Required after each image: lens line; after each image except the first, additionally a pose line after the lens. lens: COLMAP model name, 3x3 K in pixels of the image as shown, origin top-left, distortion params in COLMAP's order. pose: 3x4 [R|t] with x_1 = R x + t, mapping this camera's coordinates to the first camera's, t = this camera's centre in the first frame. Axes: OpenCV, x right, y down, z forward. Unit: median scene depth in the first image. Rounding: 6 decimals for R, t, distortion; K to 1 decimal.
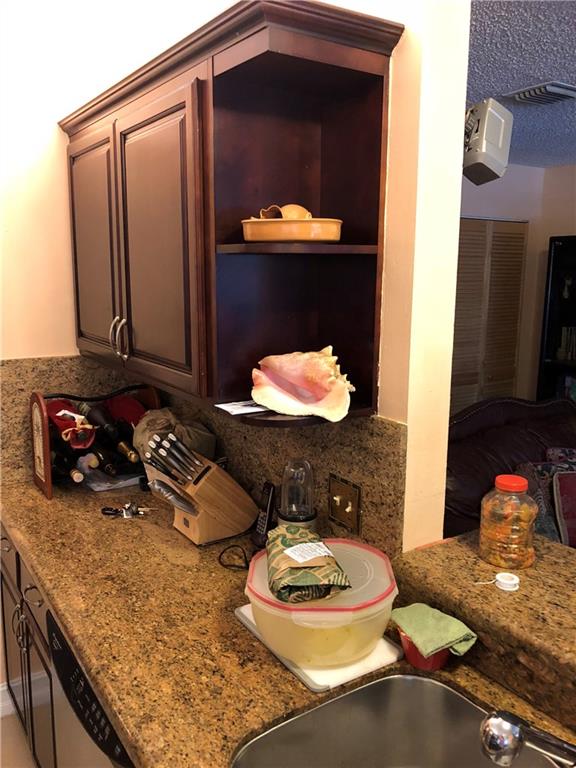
lens RADIAL K [[638.9, 0, 288.4], [0, 638.9, 380.2], [0, 0, 1]] dist [-0.002189, 0.002782]
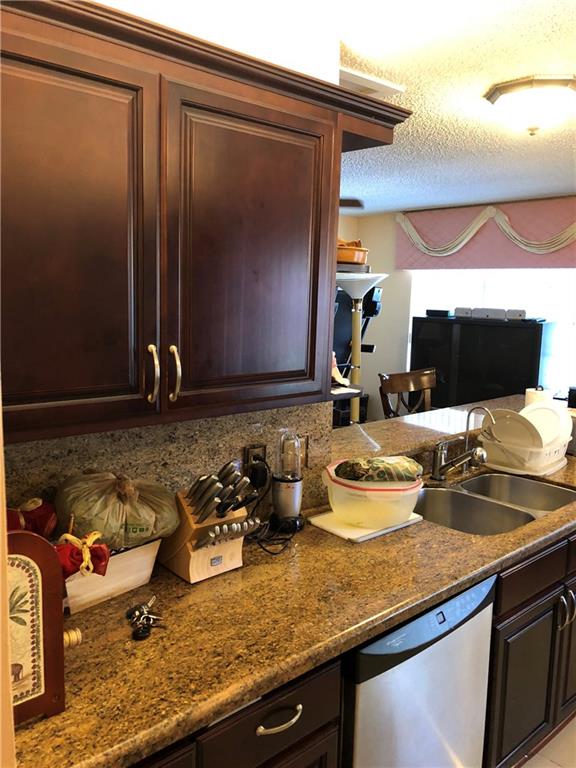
lens RADIAL K [[638.9, 0, 288.4], [0, 638.9, 385.4], [0, 0, 1]] dist [-0.002189, 0.002782]
pose [[-0.147137, -0.160654, 0.975982, -1.133586], [0.151314, 0.971451, 0.182720, -0.185971], [-0.977474, 0.174565, -0.118627, 1.079102]]
